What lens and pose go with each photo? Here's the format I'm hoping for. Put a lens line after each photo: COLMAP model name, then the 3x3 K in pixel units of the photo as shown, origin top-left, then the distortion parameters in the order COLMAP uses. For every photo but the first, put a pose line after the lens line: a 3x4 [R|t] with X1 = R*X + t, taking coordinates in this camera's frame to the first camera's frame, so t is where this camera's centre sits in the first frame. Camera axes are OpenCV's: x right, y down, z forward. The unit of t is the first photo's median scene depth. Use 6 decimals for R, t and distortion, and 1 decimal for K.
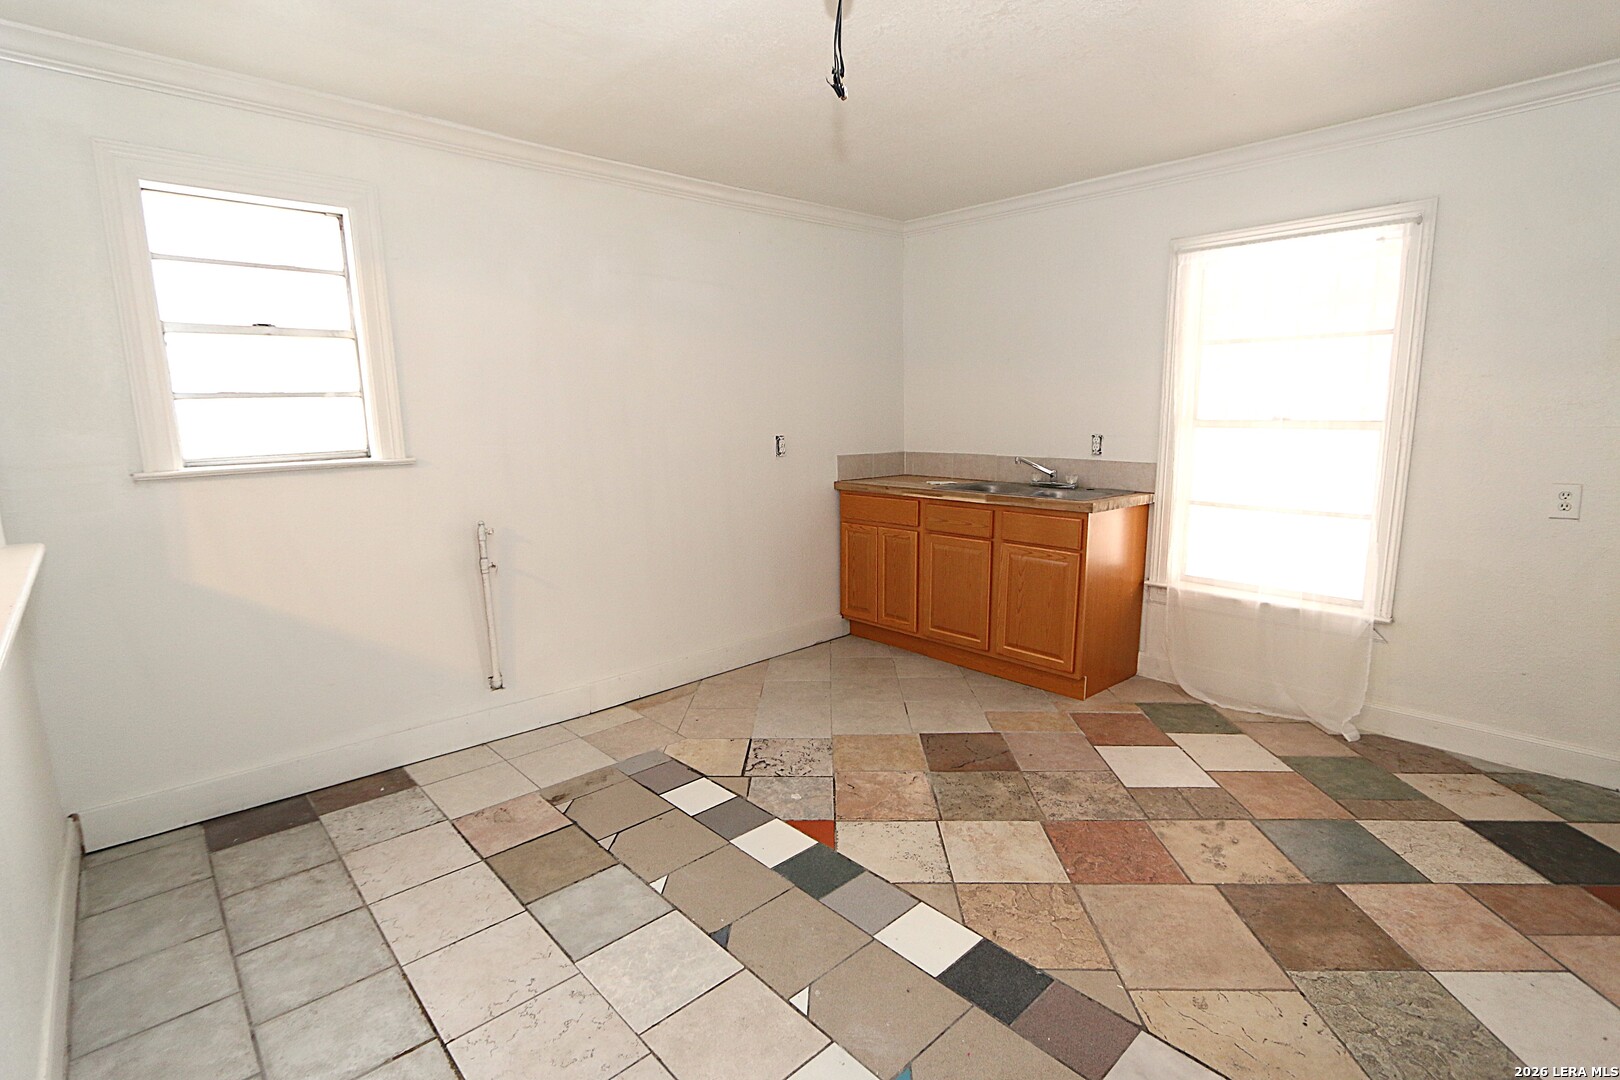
lens RADIAL K [[759.9, 0, 803.3], [0, 759.9, 540.8], [0, 0, 1]] dist [-0.020114, 0.001291]
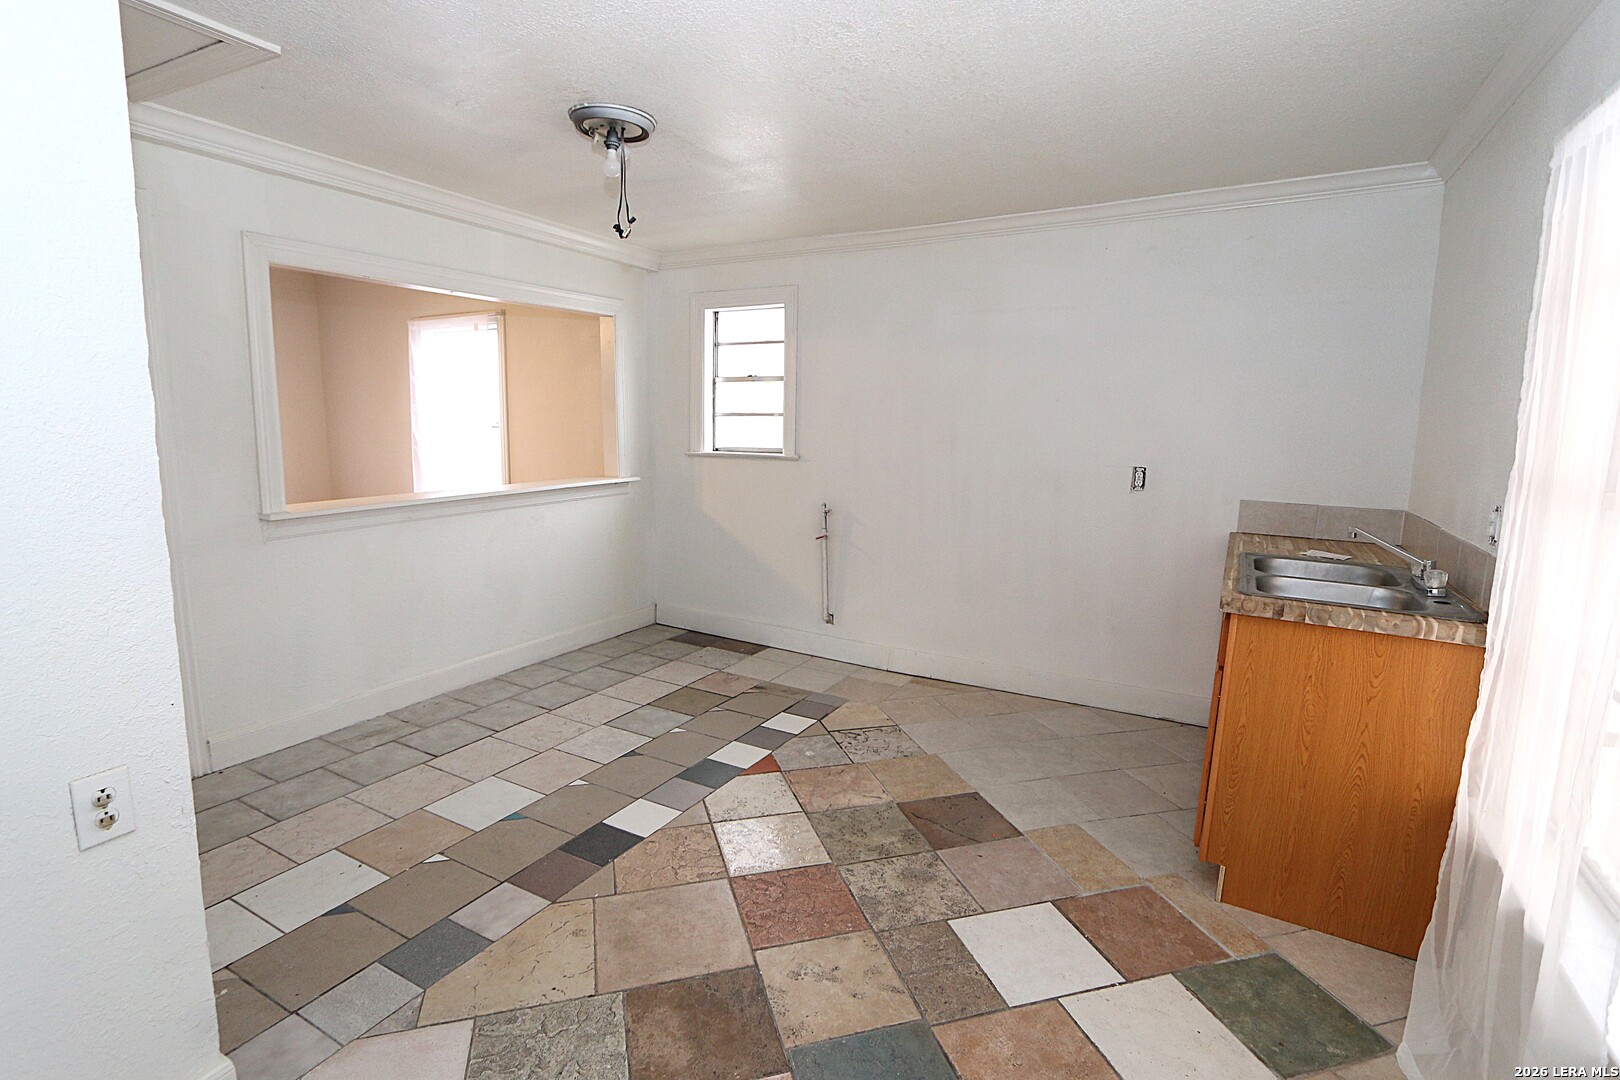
lens RADIAL K [[781.0, 0, 810.0], [0, 781.0, 540.0], [0, 0, 1]] dist [-0.019002, 0.000813]
pose [[0.306652, 0.164038, -0.937580, 1.069399], [-0.185910, 0.976387, 0.110023, -0.126201], [0.933489, 0.140567, 0.329907, 0.532923]]
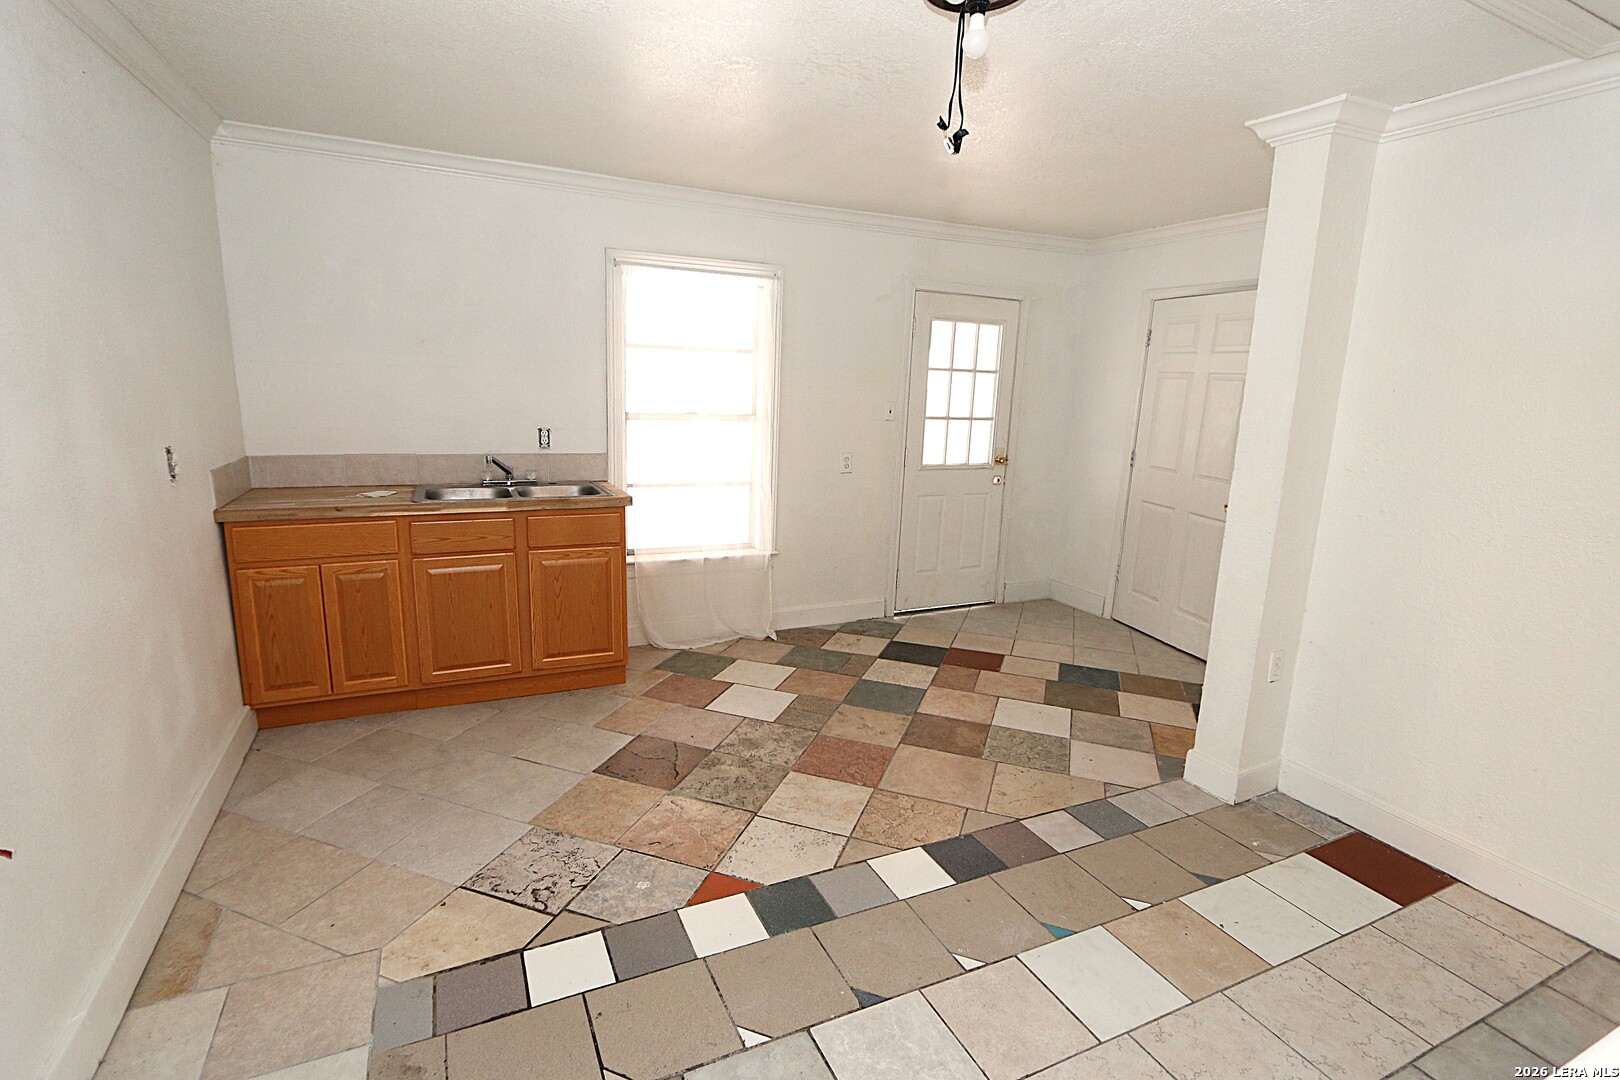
lens RADIAL K [[759.9, 0, 803.3], [0, 759.9, 540.8], [0, 0, 1]] dist [-0.020114, 0.001291]
pose [[0.309682, -0.168981, 0.935704, -0.653956], [0.126959, 0.982618, 0.135434, -0.122348], [-0.942326, 0.076854, 0.325753, 0.521625]]
